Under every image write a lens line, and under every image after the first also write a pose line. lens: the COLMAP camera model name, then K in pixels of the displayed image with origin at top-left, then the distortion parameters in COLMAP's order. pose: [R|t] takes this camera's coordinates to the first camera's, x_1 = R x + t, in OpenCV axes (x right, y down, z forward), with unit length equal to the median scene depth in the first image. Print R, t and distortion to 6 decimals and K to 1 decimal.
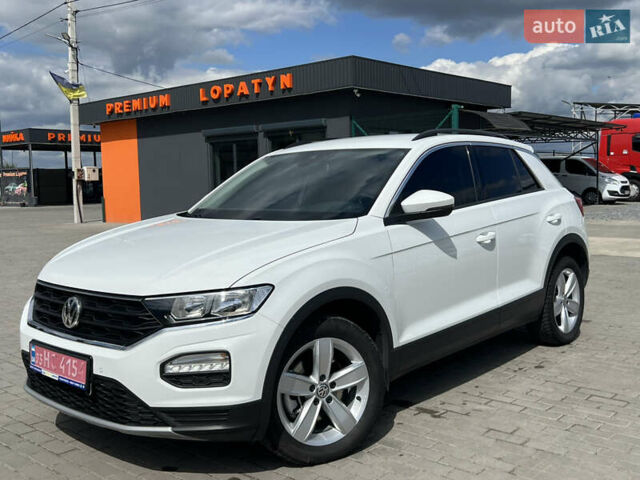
lens RADIAL K [[668.1, 0, 320.0], [0, 668.1, 240.0], [0, 0, 1]] dist [0.092412, 0.005815]
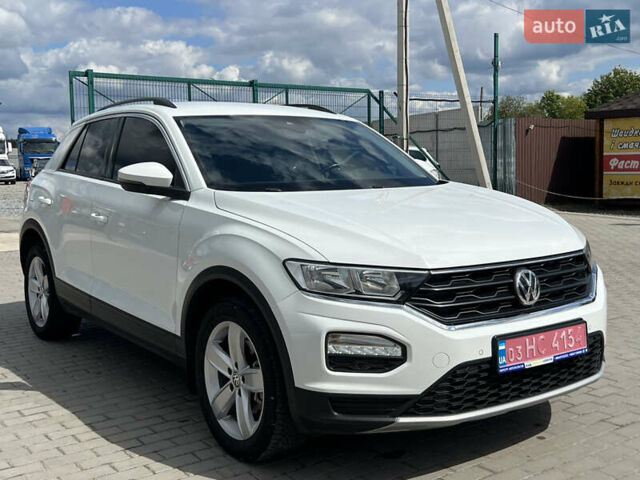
lens RADIAL K [[760.6, 0, 320.0], [0, 760.6, 240.0], [0, 0, 1]] dist [-0.000485, -0.003051]
pose [[0.211579, -0.085977, 0.973572, -1.342967], [0.087827, 0.993766, 0.068674, -0.038639], [-0.973407, 0.070976, 0.217811, 1.041713]]
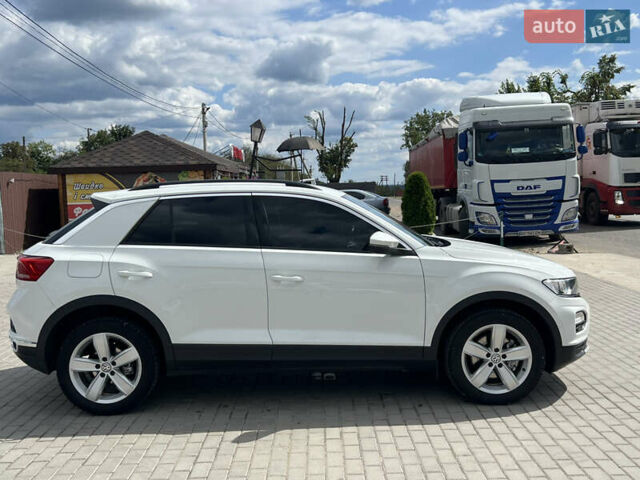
lens RADIAL K [[668.1, 0, 320.0], [0, 668.1, 240.0], [0, 0, 1]] dist [0.092412, 0.005815]
pose [[-0.663030, -0.019714, 0.748333, -1.256960], [0.099117, 0.988540, 0.113860, -0.262424], [-0.742002, 0.149665, -0.653478, 2.601263]]
